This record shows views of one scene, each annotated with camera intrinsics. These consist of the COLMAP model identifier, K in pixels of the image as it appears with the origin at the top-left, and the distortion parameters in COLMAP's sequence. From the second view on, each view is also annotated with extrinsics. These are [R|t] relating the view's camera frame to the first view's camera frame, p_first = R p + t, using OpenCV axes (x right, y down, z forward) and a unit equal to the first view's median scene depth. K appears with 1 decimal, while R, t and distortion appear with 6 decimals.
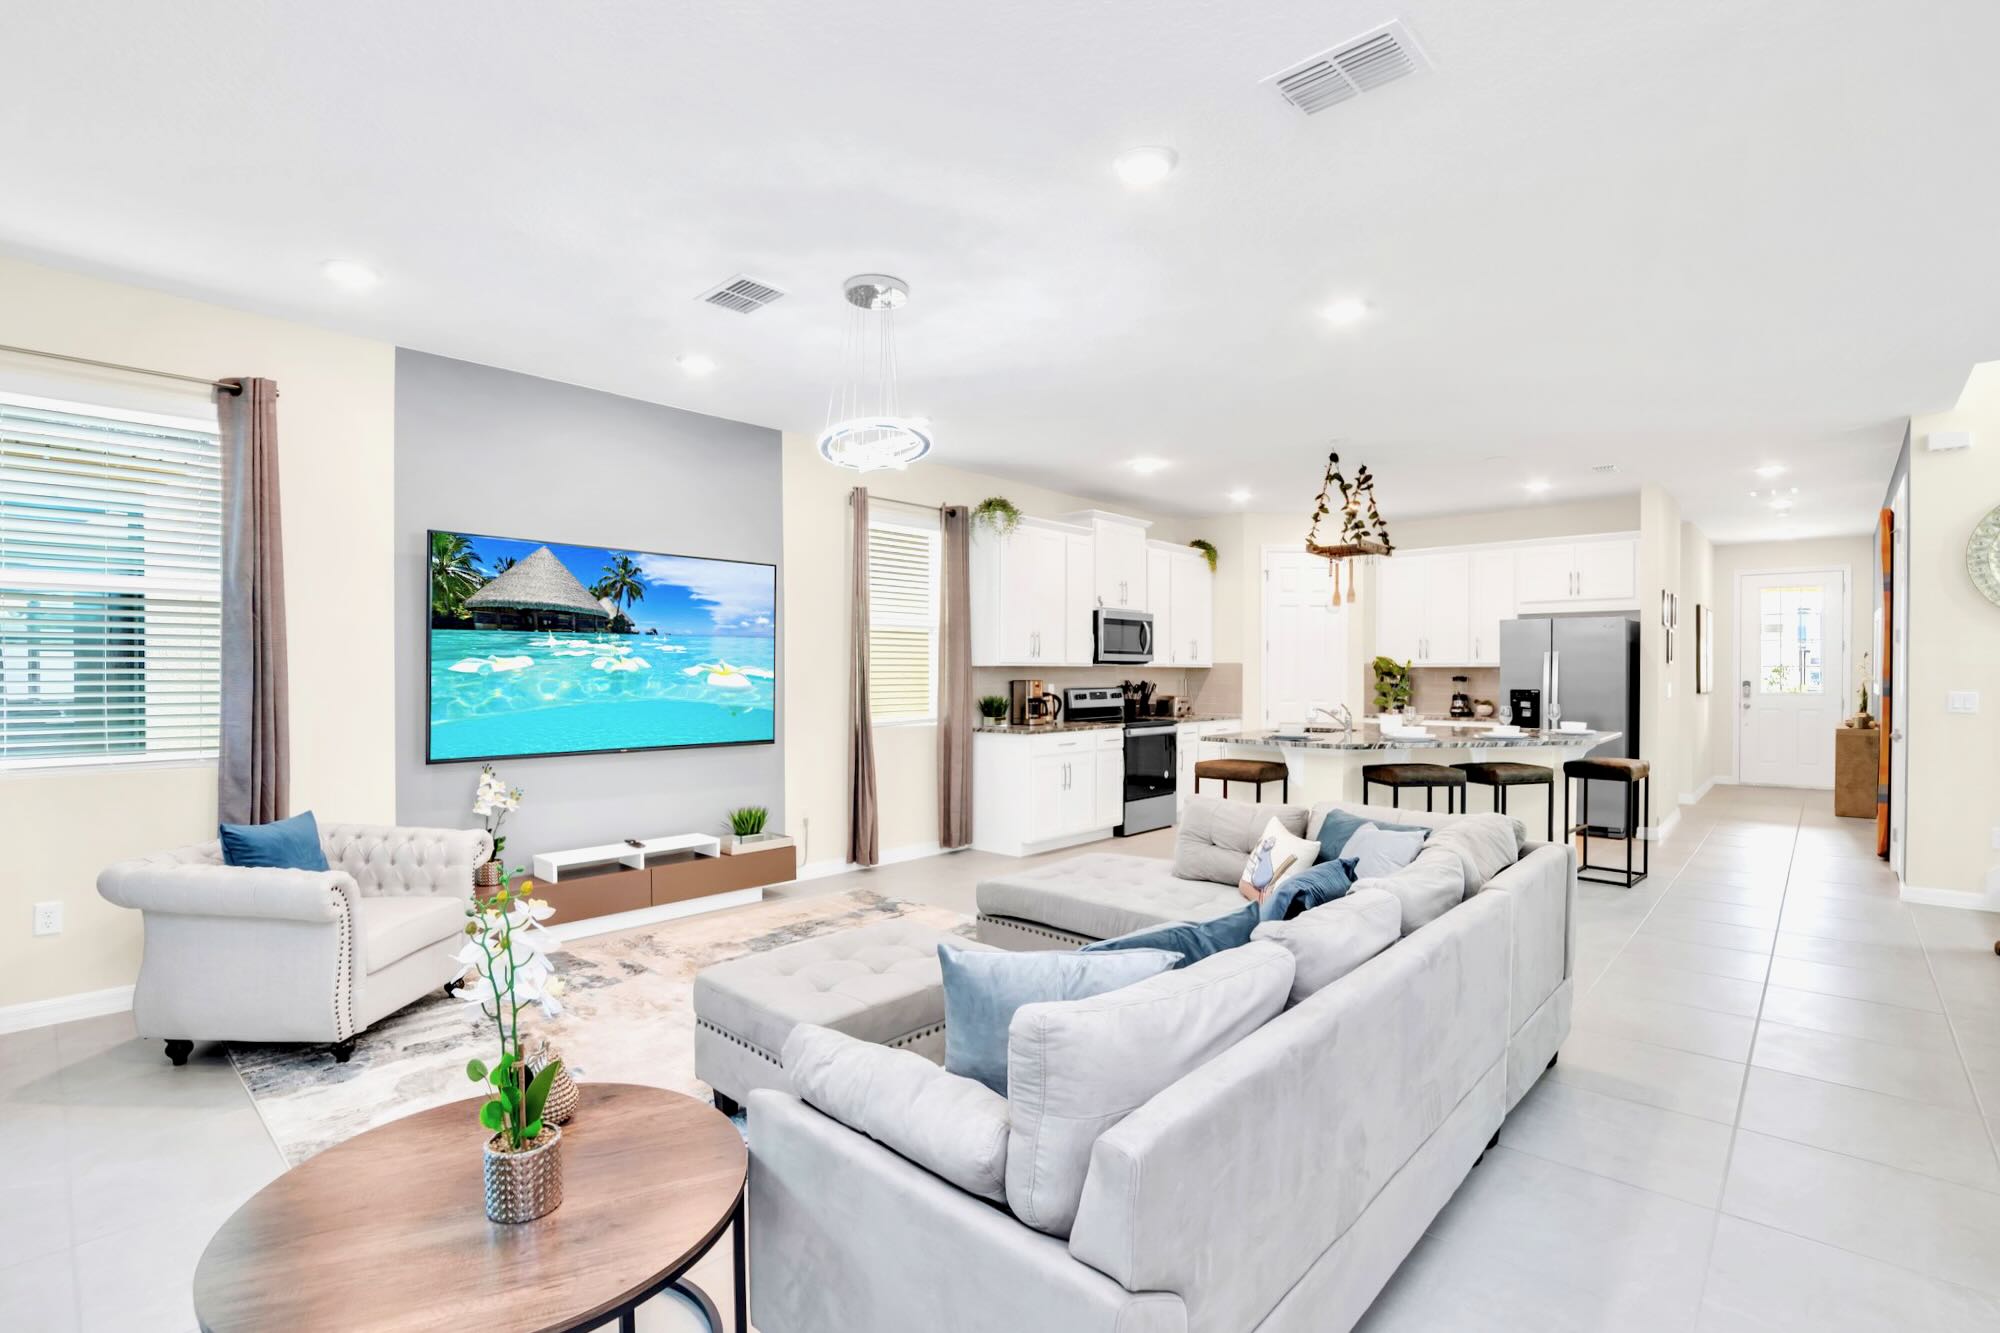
lens RADIAL K [[921.5, 0, 989.4], [0, 921.5, 676.8], [0, 0, 1]] dist [-0.025984, 0.008222]
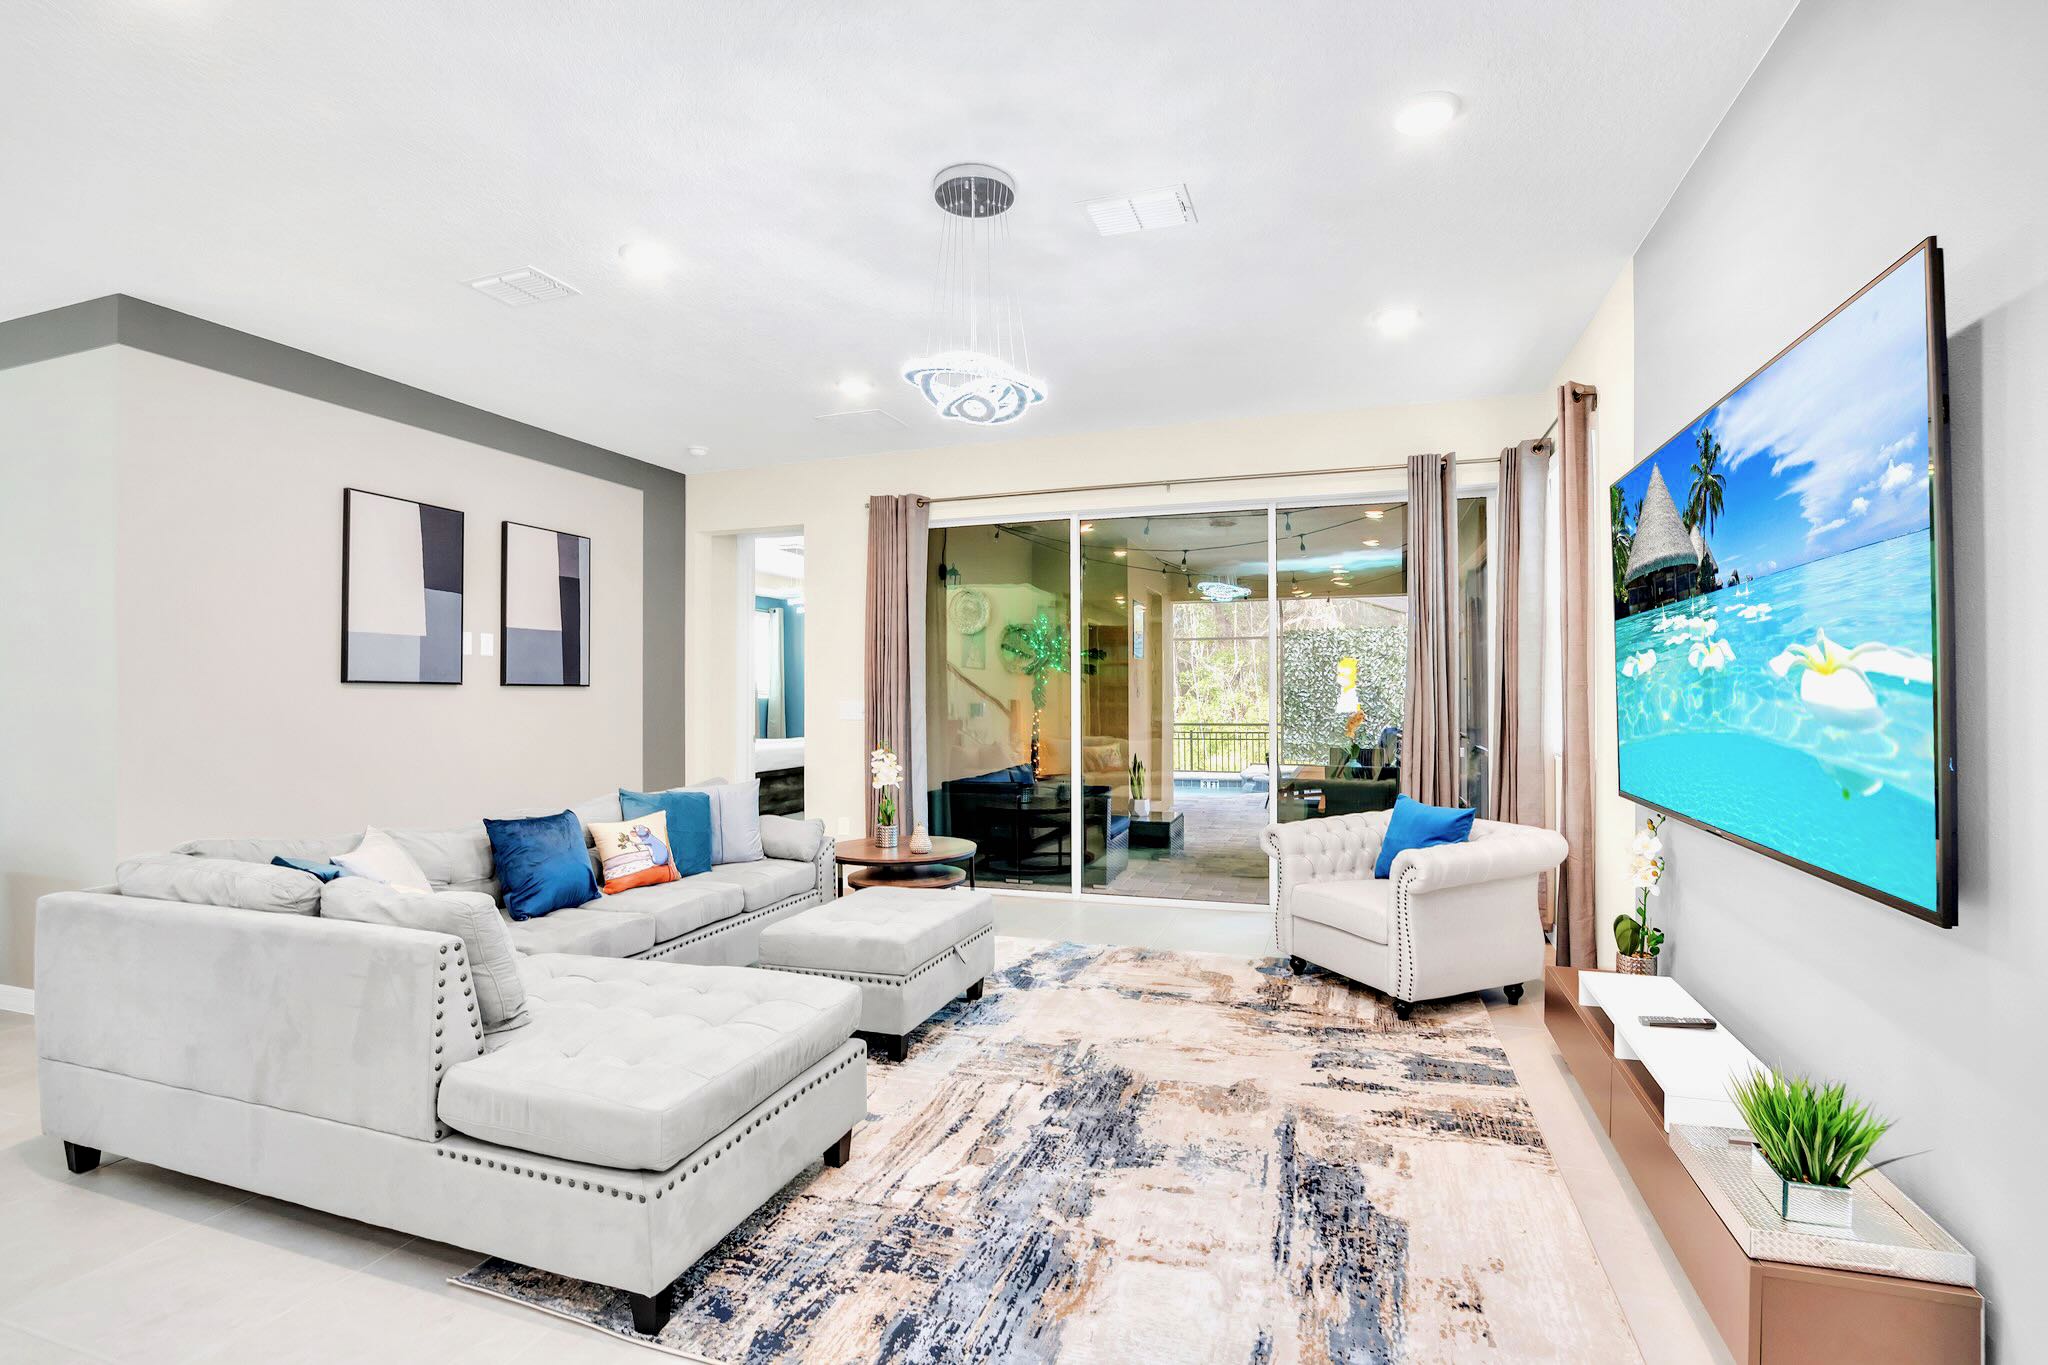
lens RADIAL K [[943.6, 0, 1026.6], [0, 943.6, 679.3], [0, 0, 1]] dist [-0.025984, 0.008222]
pose [[-0.916344, -0.006301, -0.400341, 0.120151], [-0.002445, 0.999946, -0.010141, 0.004565], [0.400384, -0.008313, -0.916310, 1.254933]]
